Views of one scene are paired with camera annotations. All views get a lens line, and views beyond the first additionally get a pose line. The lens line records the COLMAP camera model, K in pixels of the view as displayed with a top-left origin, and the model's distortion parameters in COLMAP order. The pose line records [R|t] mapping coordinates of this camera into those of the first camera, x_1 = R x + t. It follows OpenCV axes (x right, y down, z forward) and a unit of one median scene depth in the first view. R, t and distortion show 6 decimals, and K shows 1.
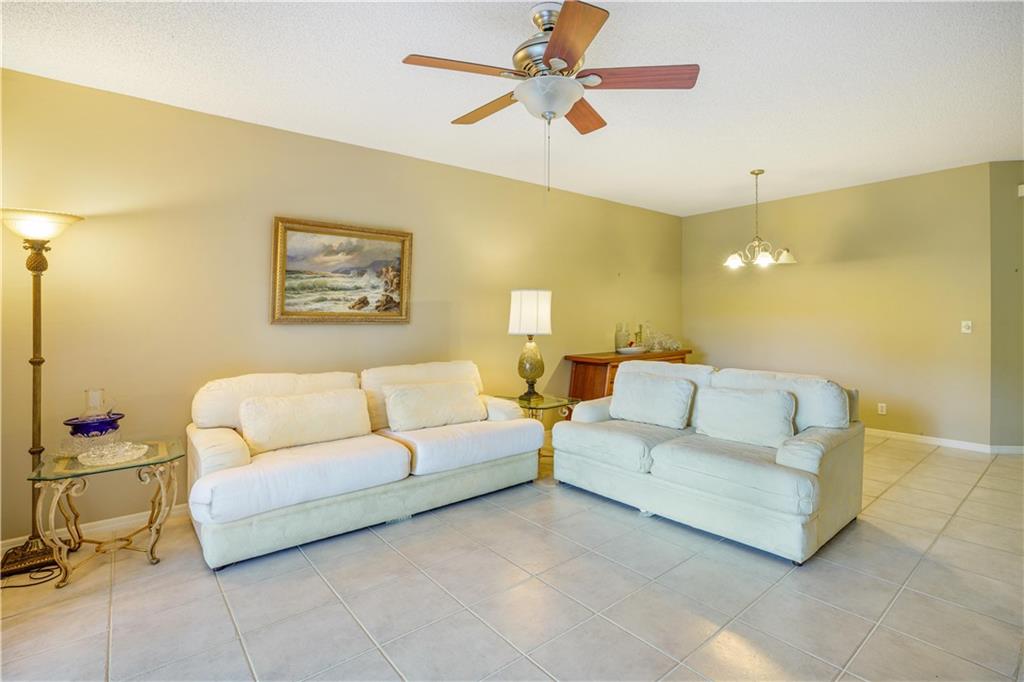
lens RADIAL K [[481.4, 0, 514.2], [0, 481.4, 298.0], [0, 0, 1]] dist [-0.000960, -0.000115]
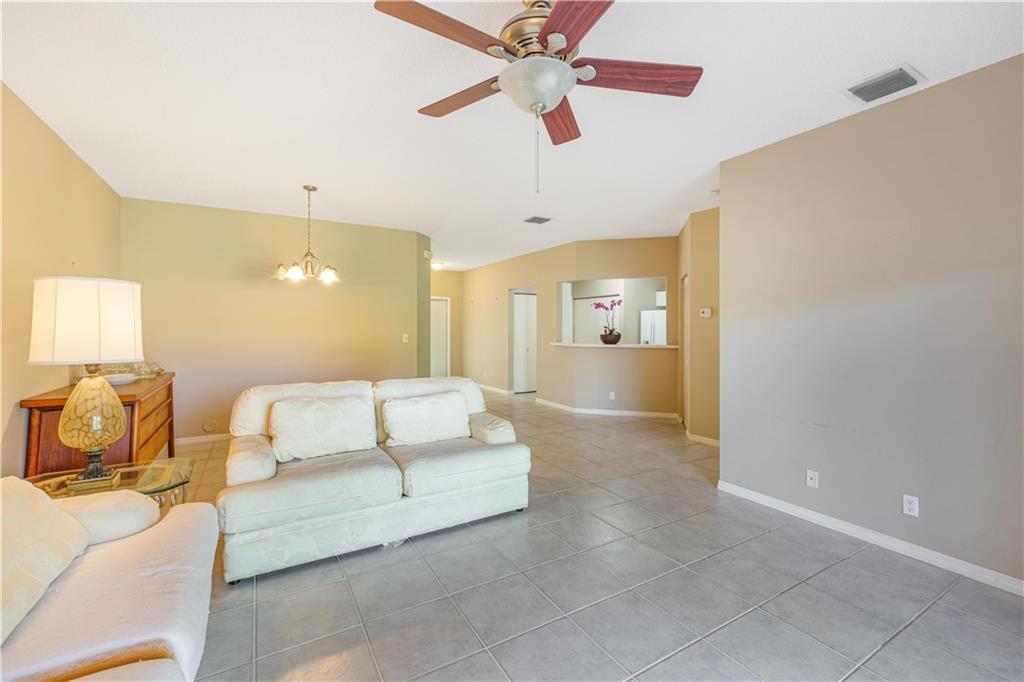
lens RADIAL K [[441.1, 0, 514.2], [0, 441.1, 327.6], [0, 0, 1]] dist [0.000585, -0.000098]
pose [[0.150750, 0.011101, 0.988510, -0.419533], [-0.048527, 0.998815, -0.003816, 0.016990], [-0.987380, -0.047394, 0.151110, 0.514773]]
